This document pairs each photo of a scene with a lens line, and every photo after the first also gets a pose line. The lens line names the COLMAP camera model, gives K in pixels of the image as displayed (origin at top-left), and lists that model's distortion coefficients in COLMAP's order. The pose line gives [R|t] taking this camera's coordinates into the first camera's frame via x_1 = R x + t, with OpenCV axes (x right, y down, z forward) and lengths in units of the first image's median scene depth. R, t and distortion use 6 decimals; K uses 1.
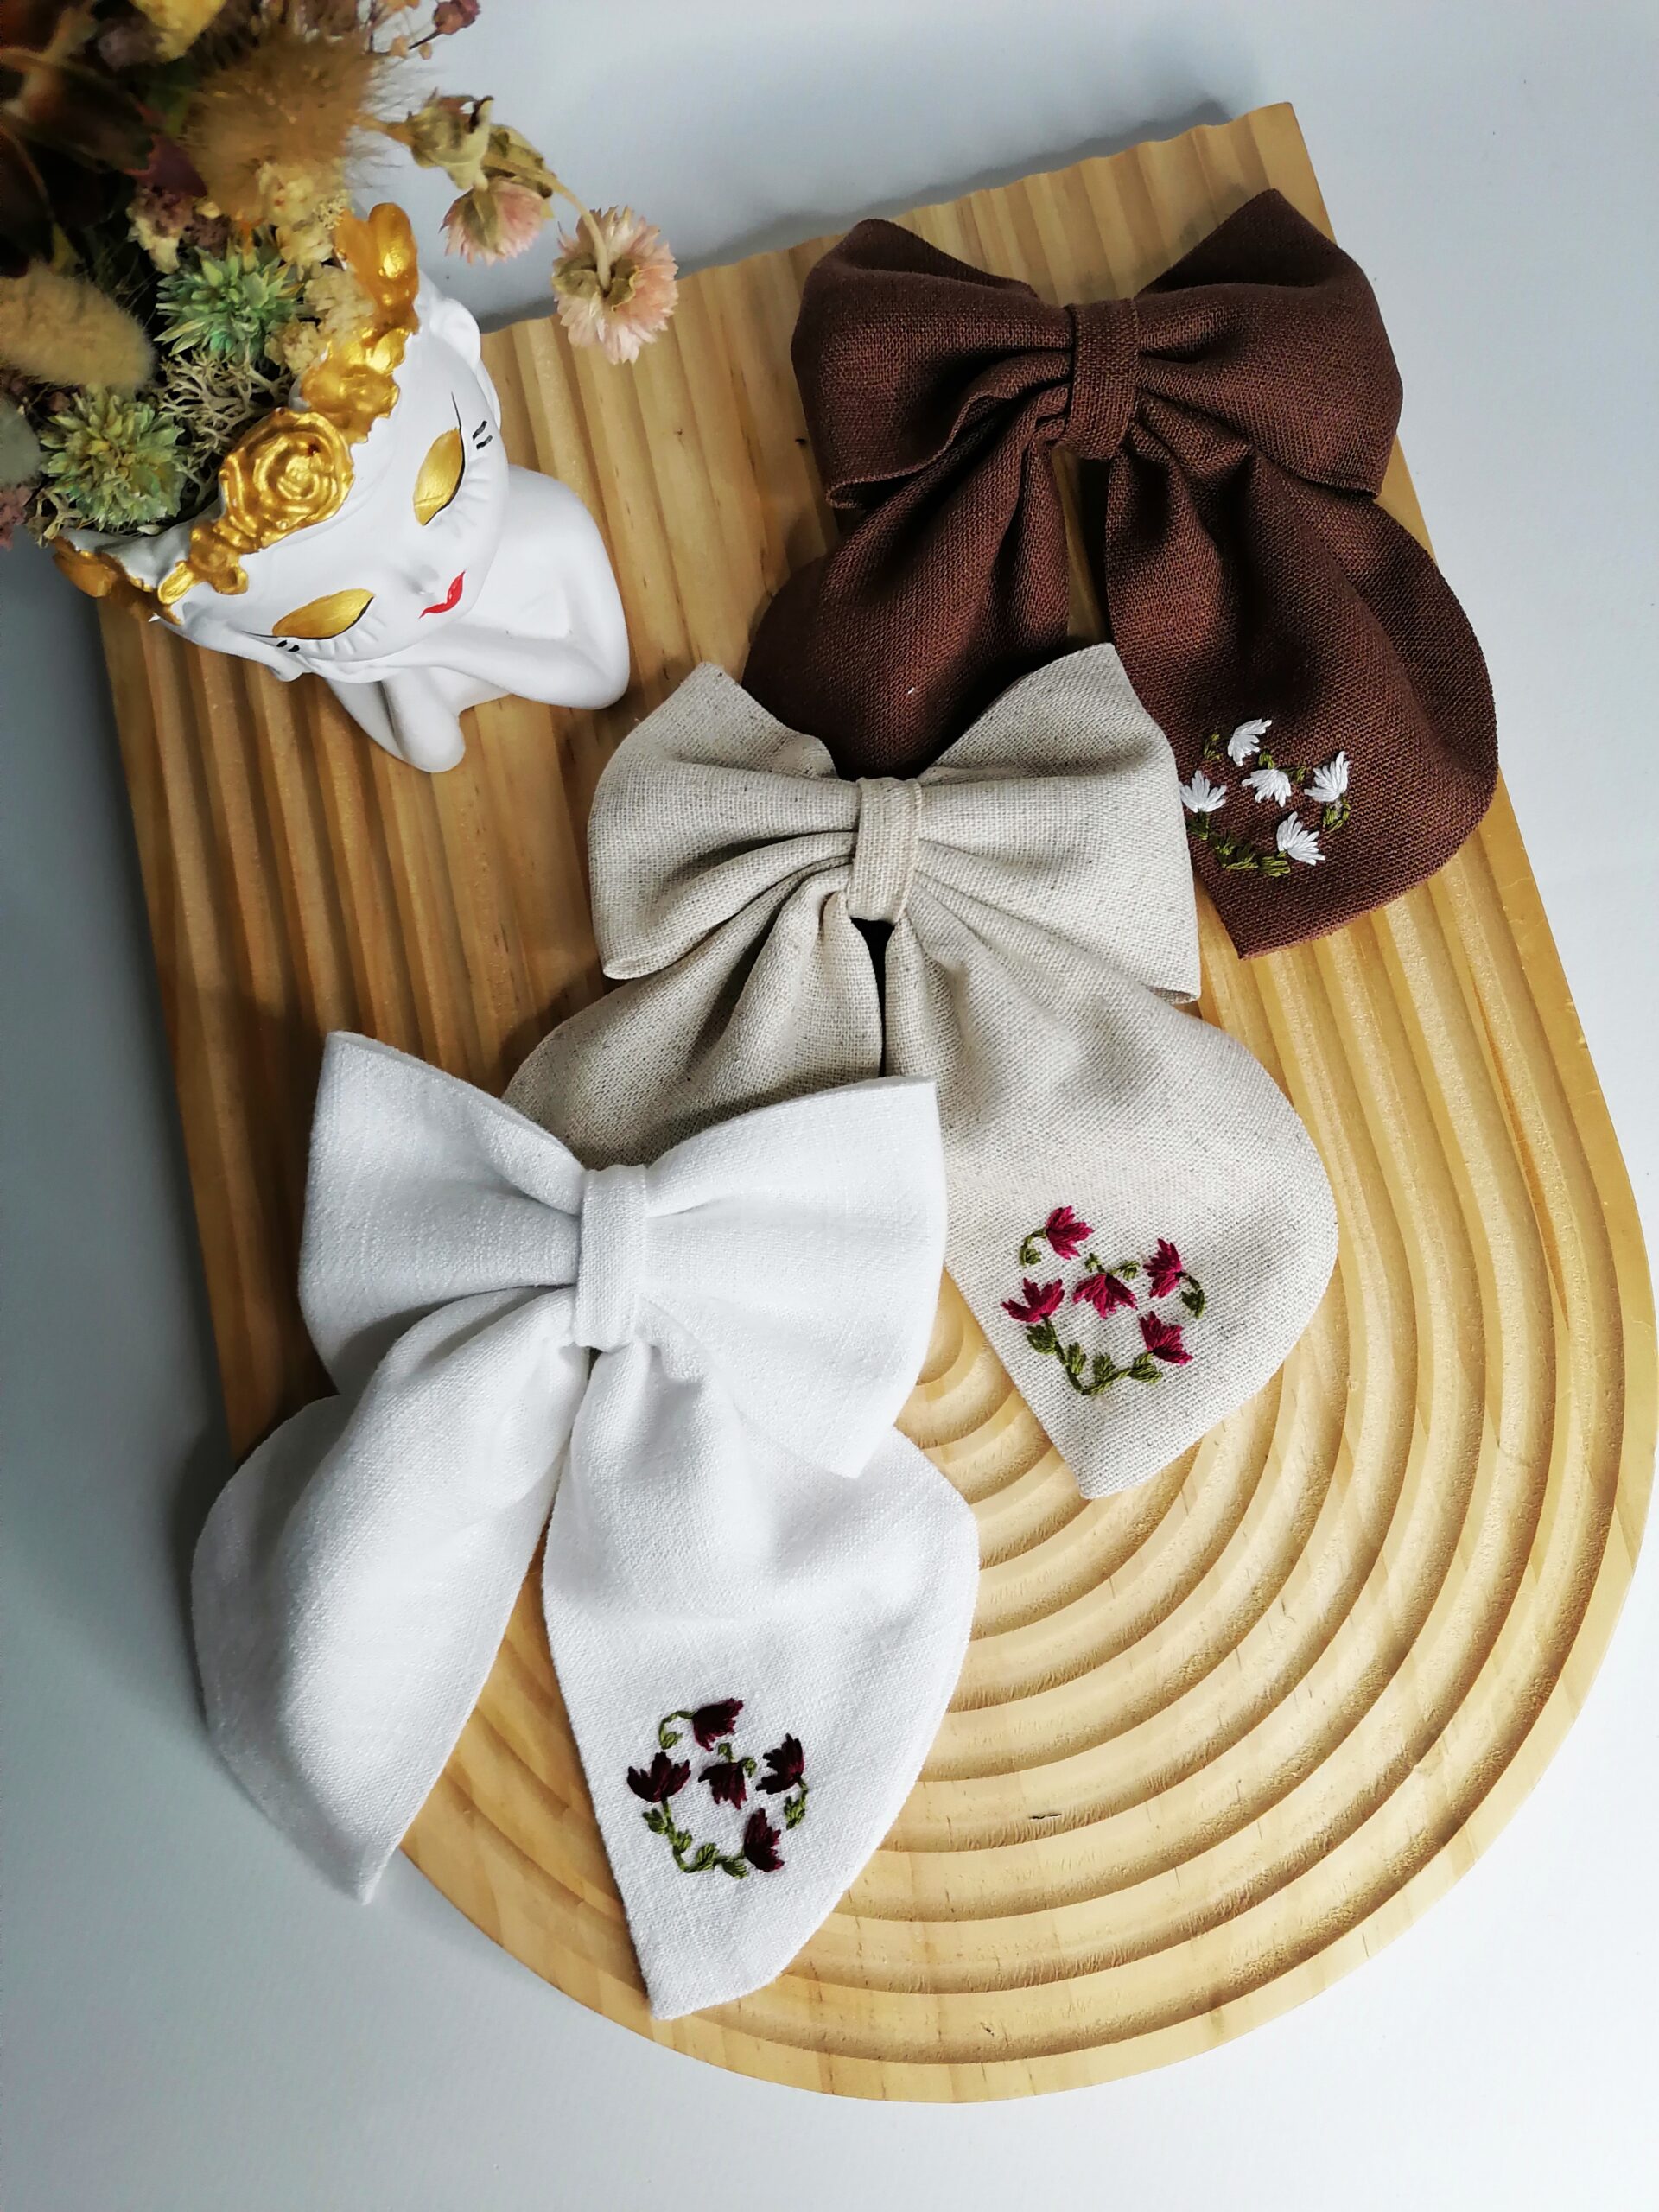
lens RADIAL K [[1700.3, 0, 822.5], [0, 1700.3, 1097.1], [0, 0, 1]] dist [0.087625, -0.149382]
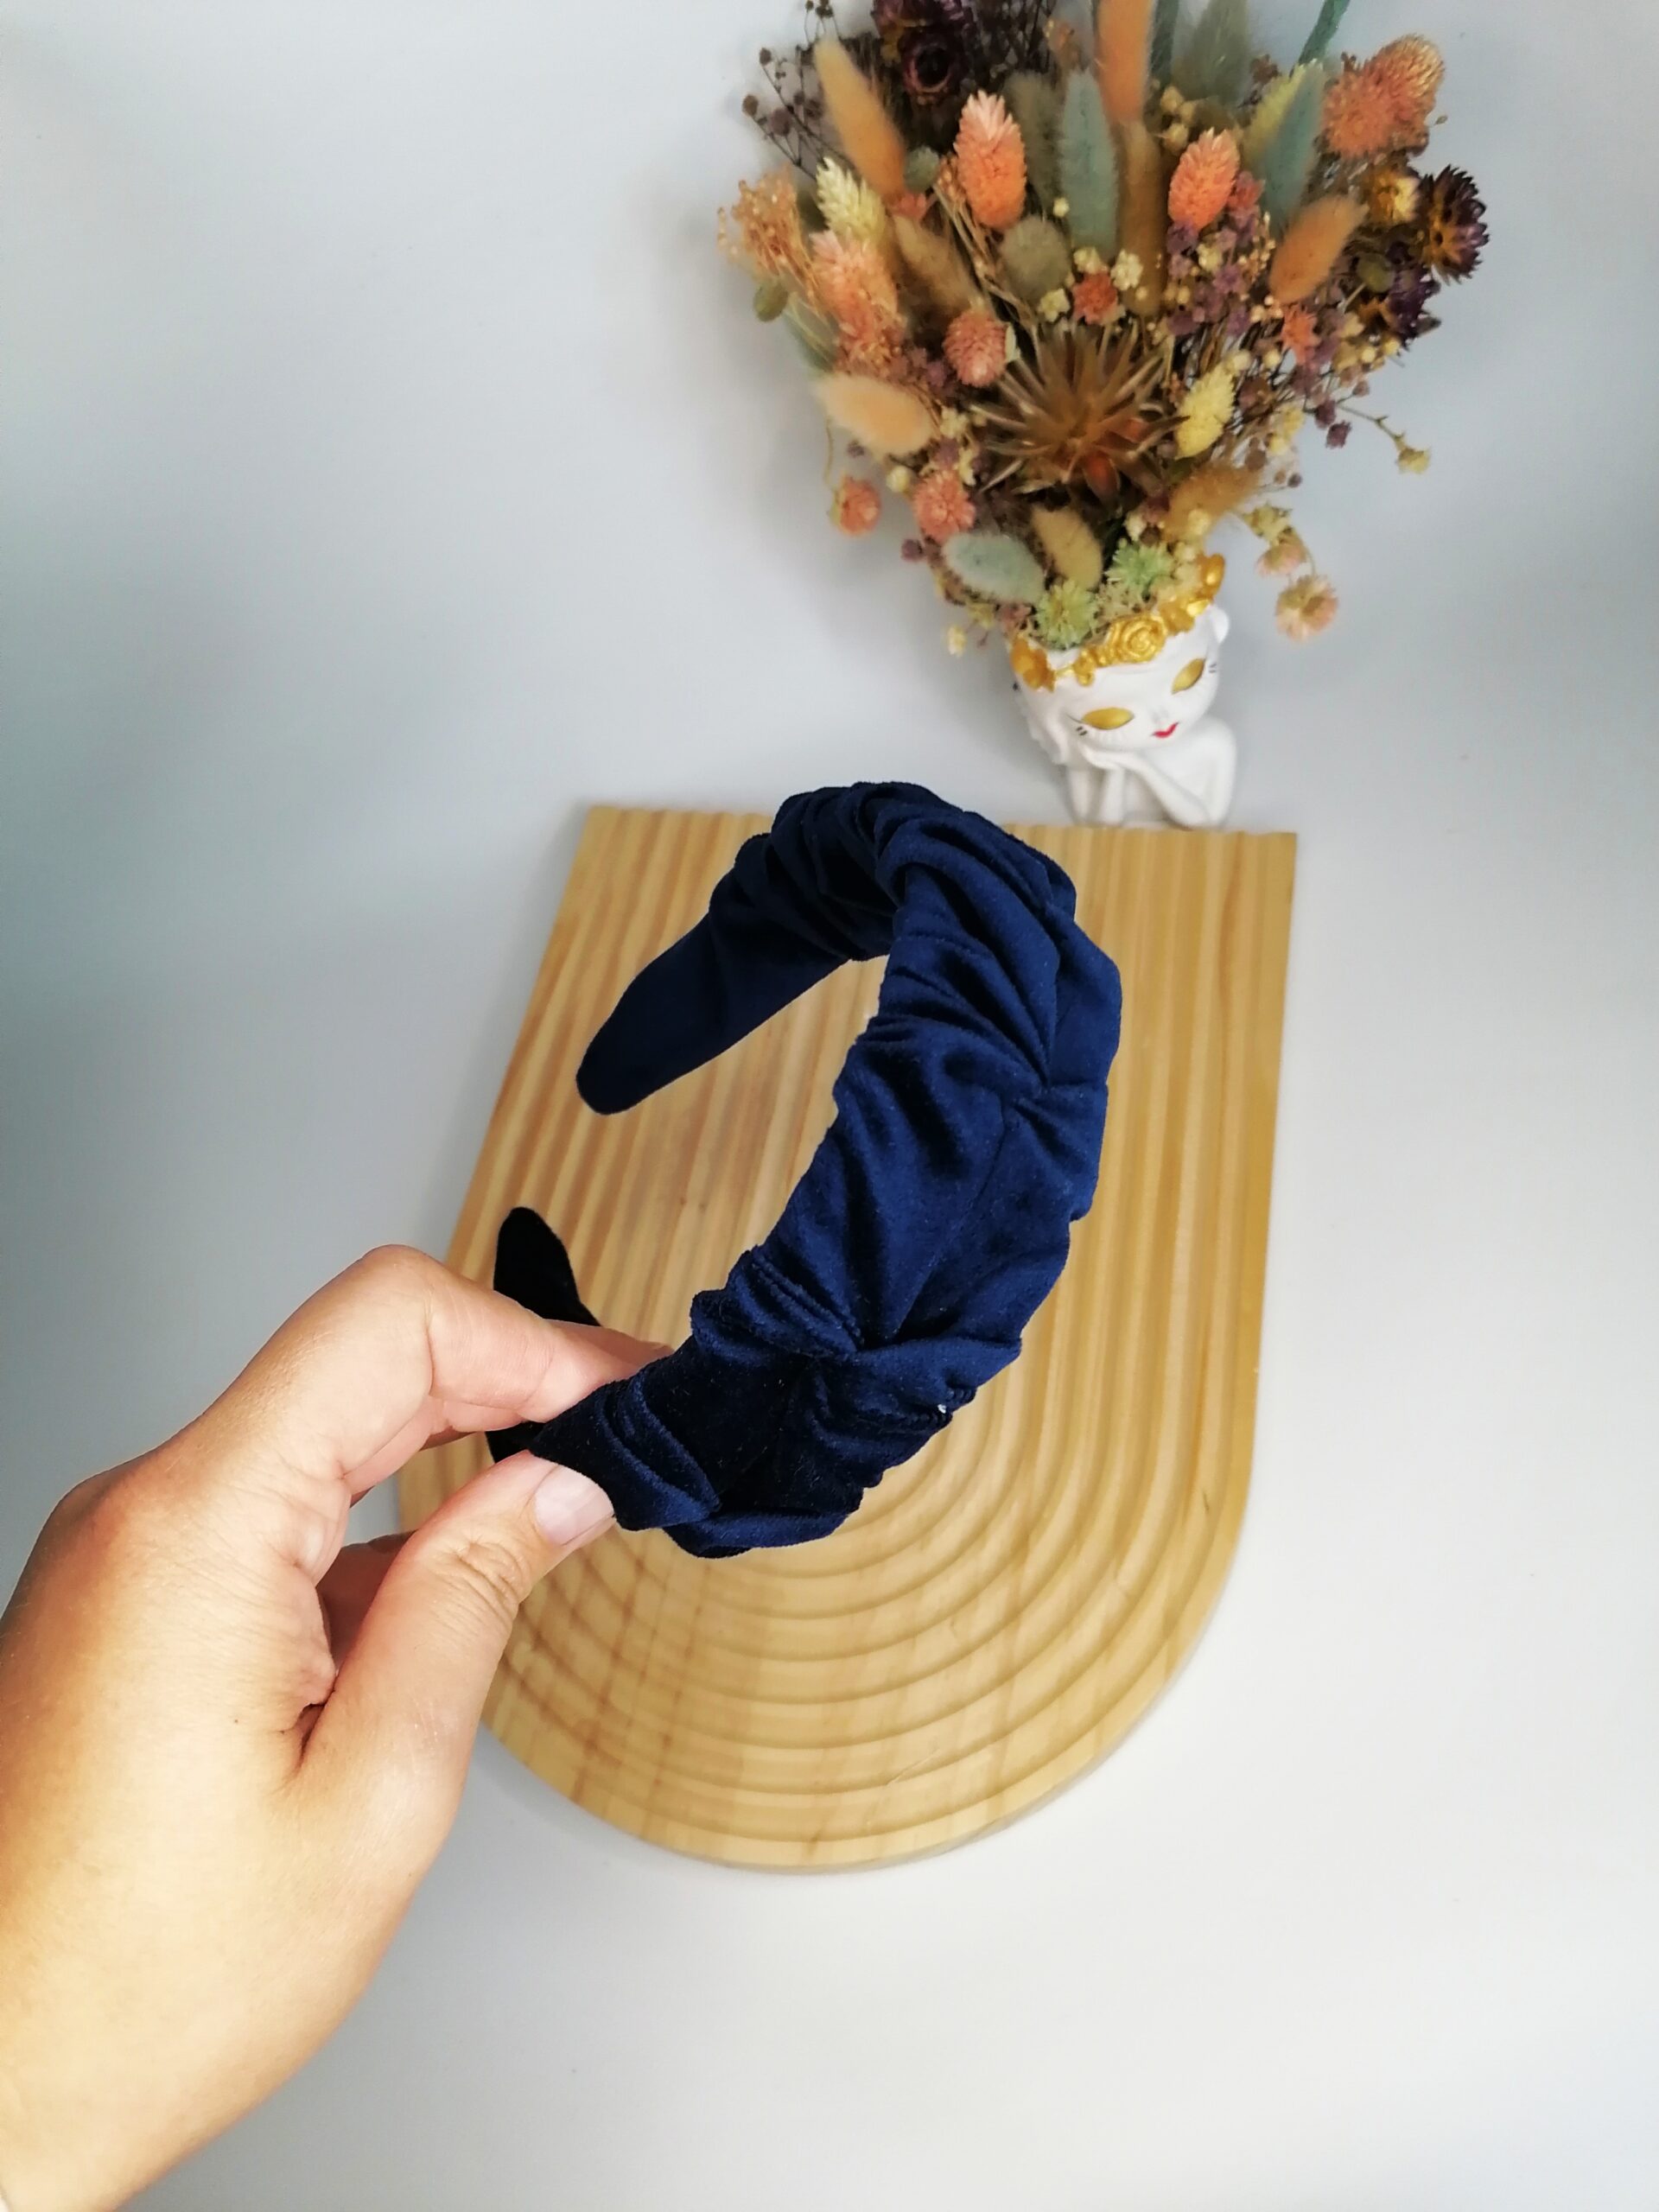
lens RADIAL K [[1698.6, 0, 822.7], [0, 1698.6, 1102.3], [0, 0, 1]] dist [0.071507, -0.123212]
pose [[0.909052, 0.340232, -0.240556, 0.043001], [-0.396238, 0.884458, -0.246431, 0.699529], [0.128918, 0.319336, 0.938832, -0.746374]]
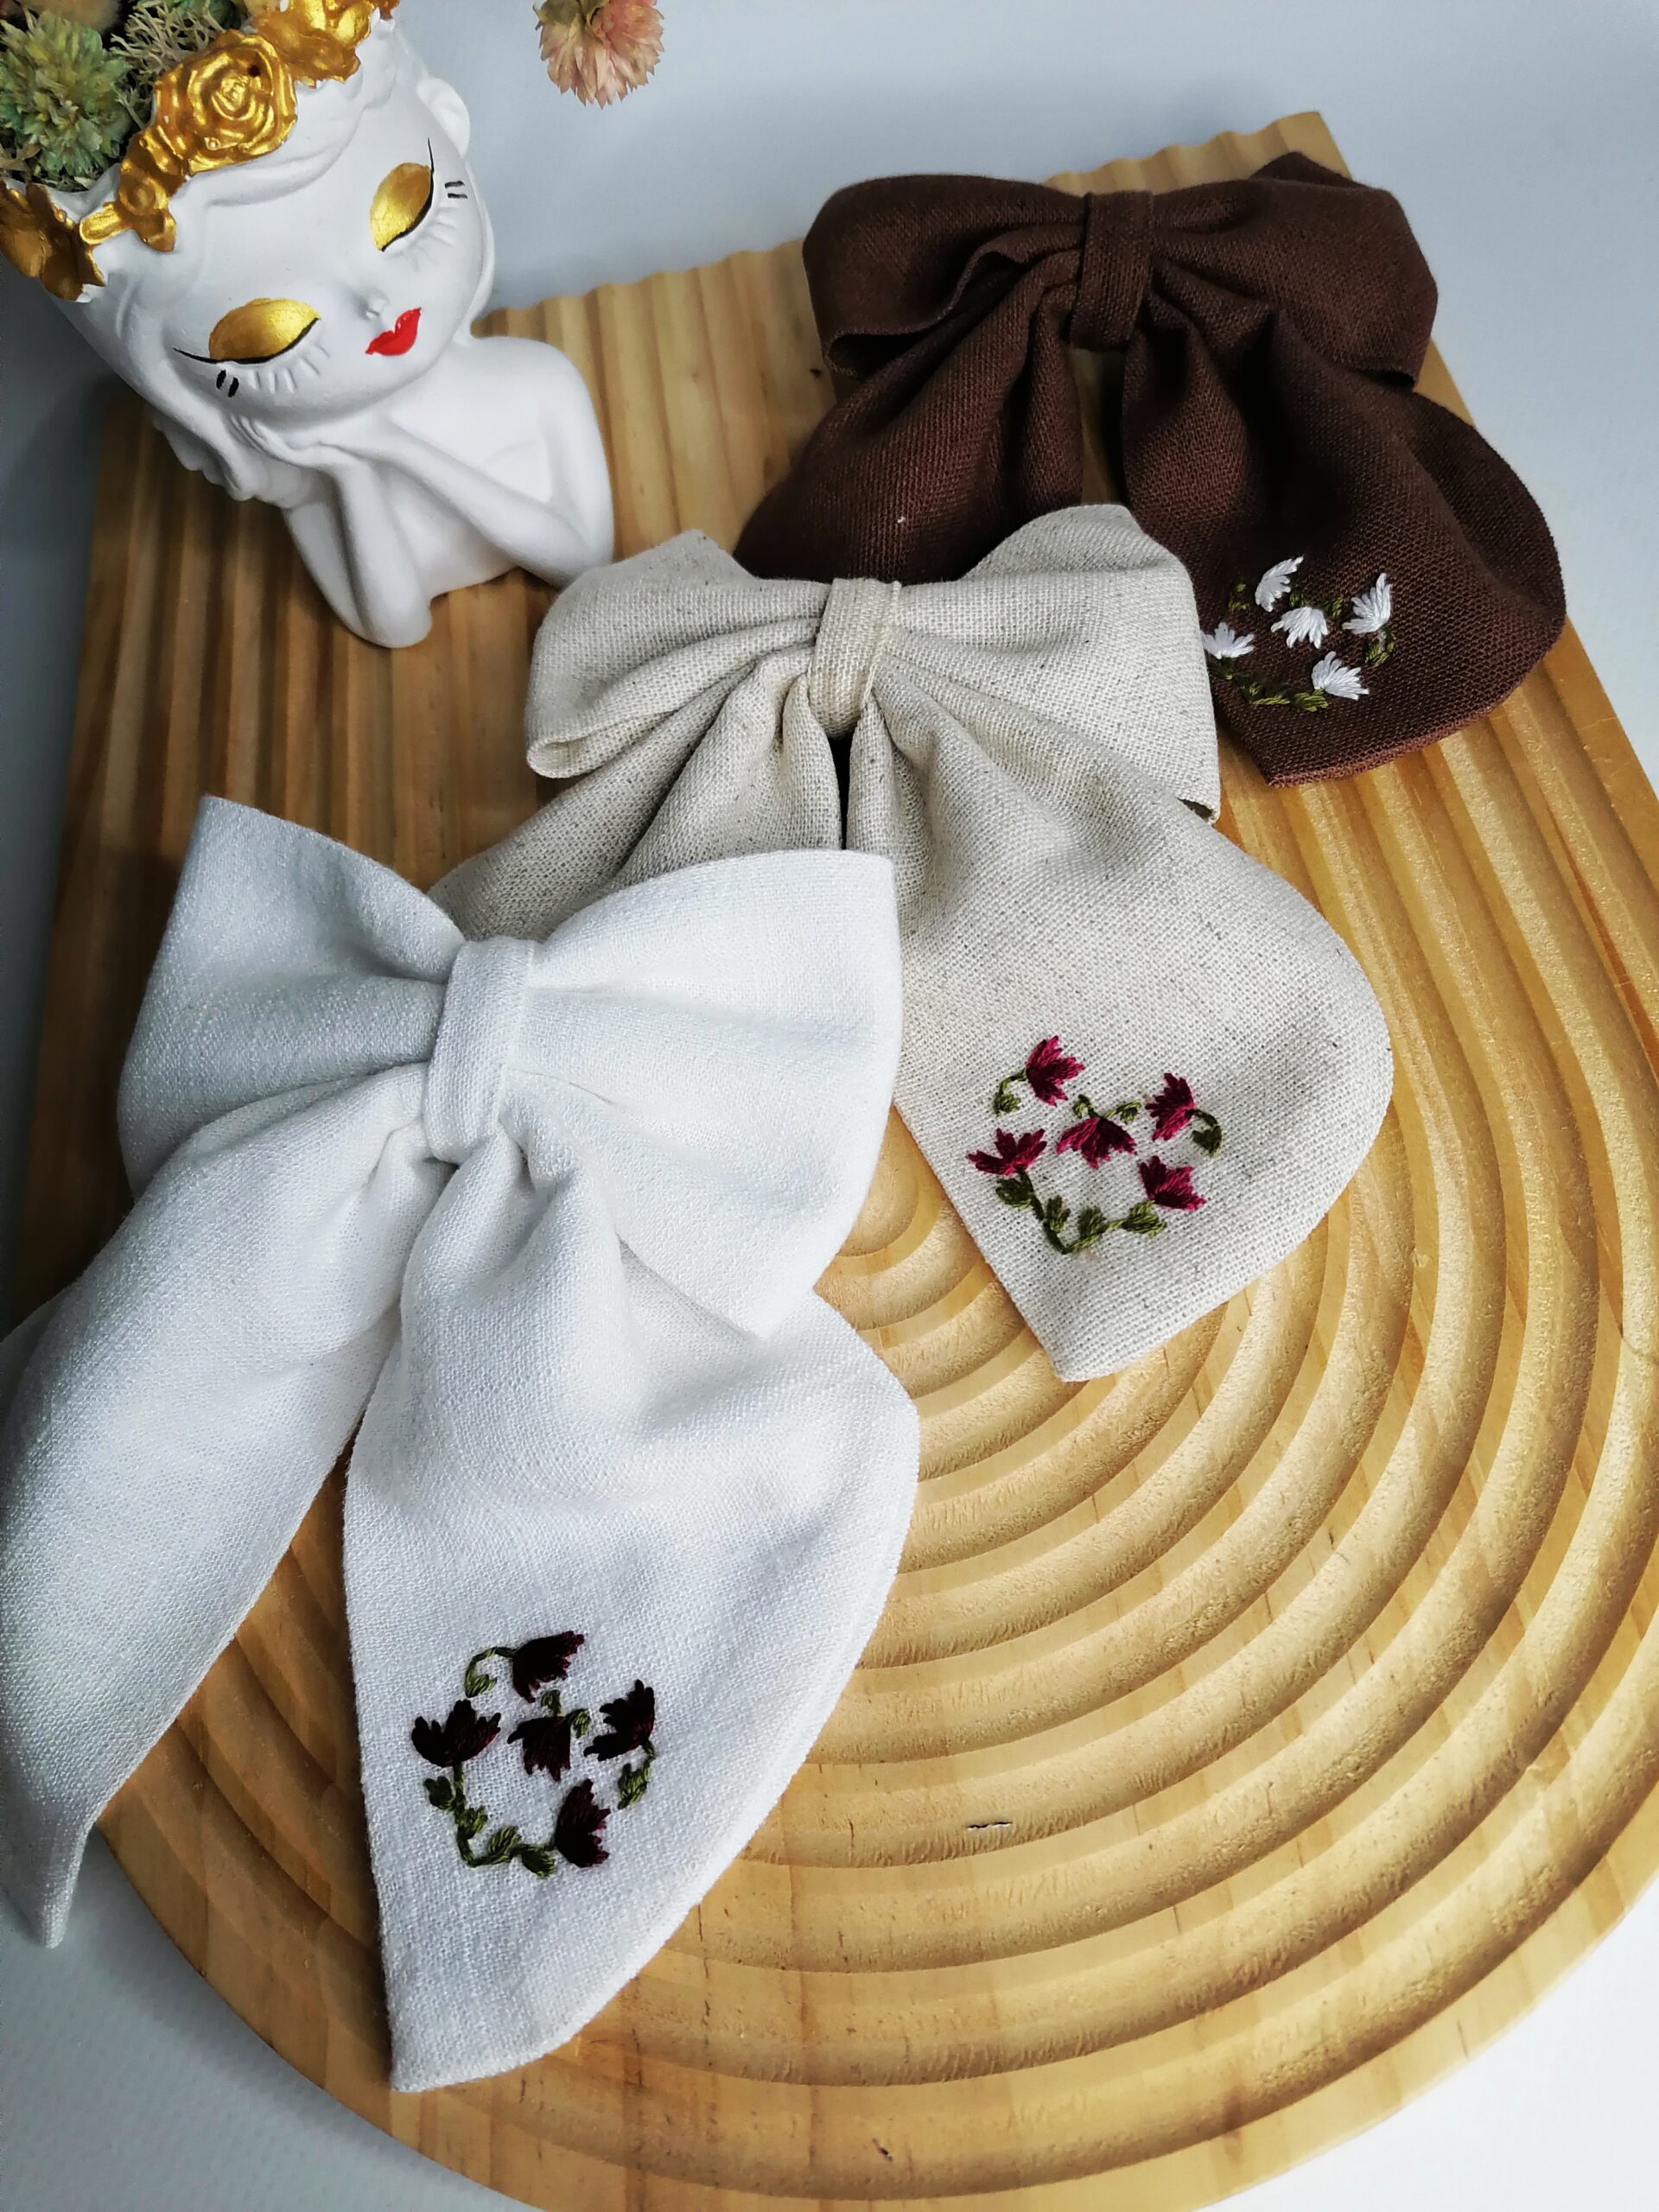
lens RADIAL K [[1707.5, 0, 829.5], [0, 1707.5, 1106.0], [0, 0, 1]] dist [0.090052, -0.178718]
pose [[0.995709, 0.048863, -0.078589, 0.104639], [-0.071802, 0.943676, -0.322987, 0.369404], [0.058381, 0.327244, 0.943135, 0.240536]]
